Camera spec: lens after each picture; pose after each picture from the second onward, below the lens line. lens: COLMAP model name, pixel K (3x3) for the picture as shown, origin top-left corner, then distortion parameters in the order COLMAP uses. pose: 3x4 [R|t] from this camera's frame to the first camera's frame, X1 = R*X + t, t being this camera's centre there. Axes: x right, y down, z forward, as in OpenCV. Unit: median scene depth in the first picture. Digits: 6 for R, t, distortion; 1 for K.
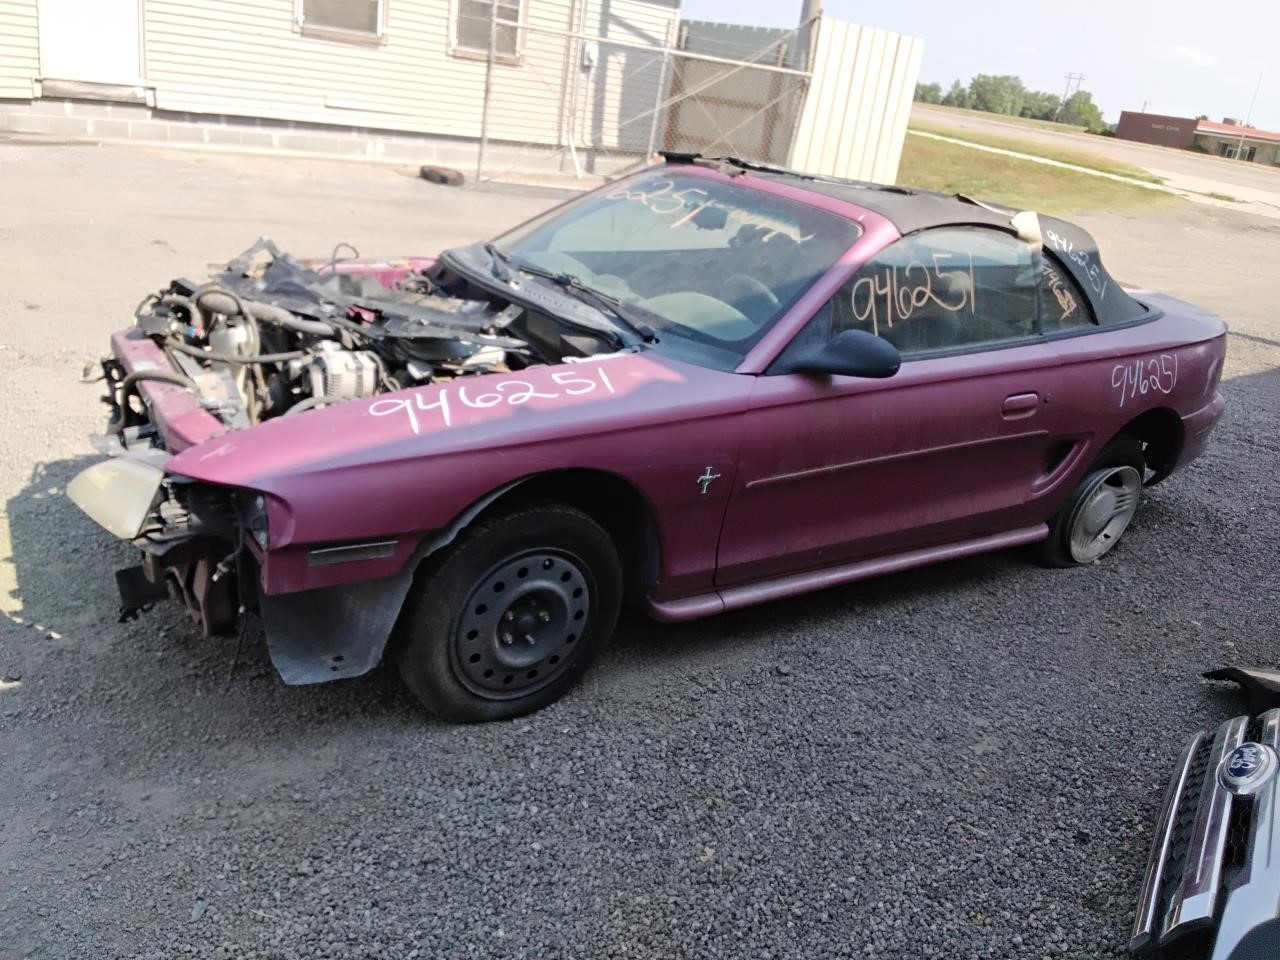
lens RADIAL K [[1020.0, 0, 640.0], [0, 1020.0, 480.0], [0, 0, 1]] dist [0.110002, -0.167050]
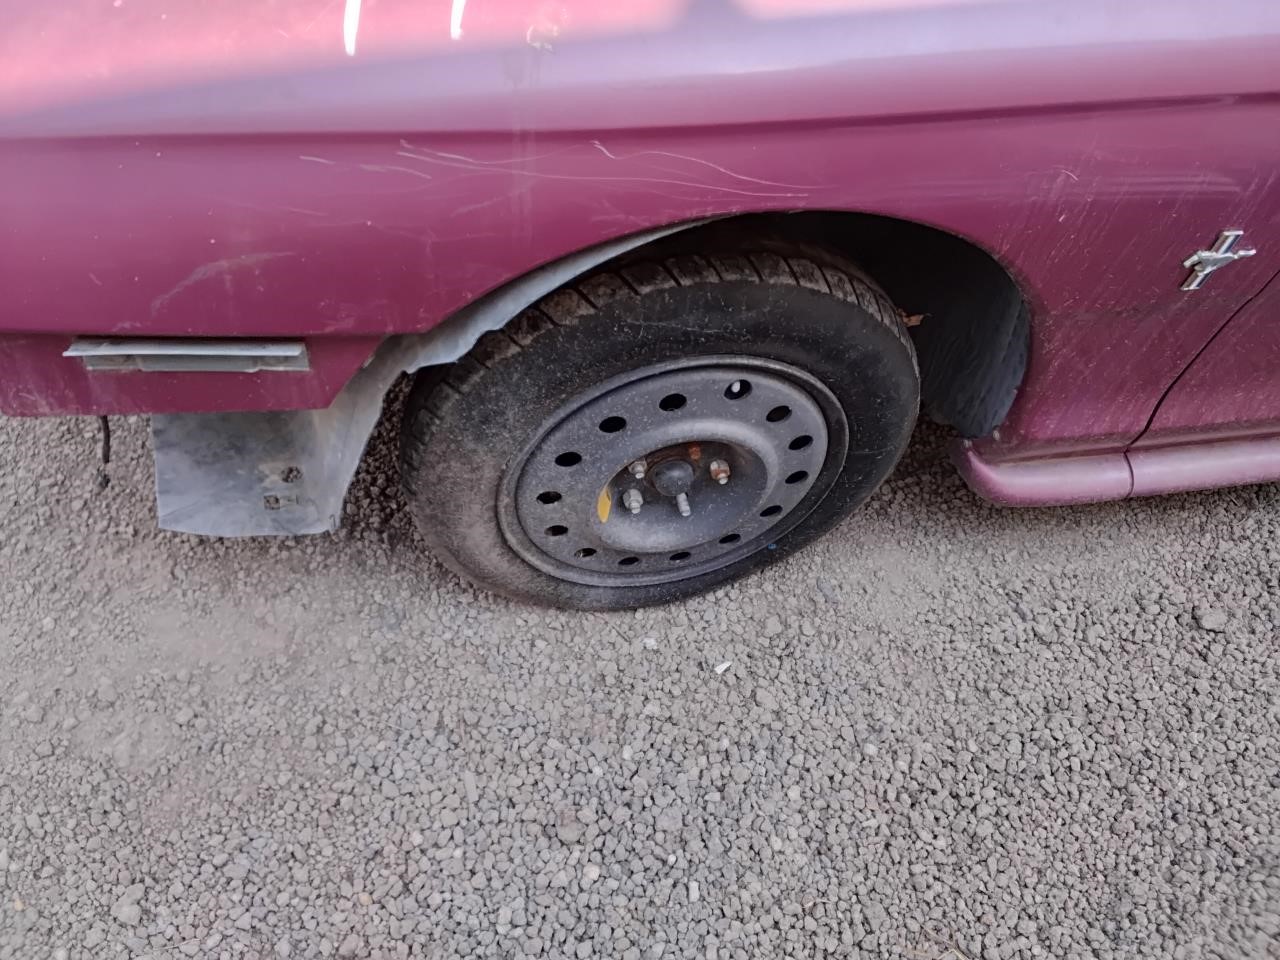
lens RADIAL K [[1020.0, 0, 640.0], [0, 1020.0, 480.0], [0, 0, 1]] dist [0.110002, -0.167050]
pose [[0.925461, 0.289335, -0.244556, -0.011661], [-0.143719, 0.865413, 0.480006, -0.085776], [0.350524, -0.409079, 0.842489, 0.605771]]
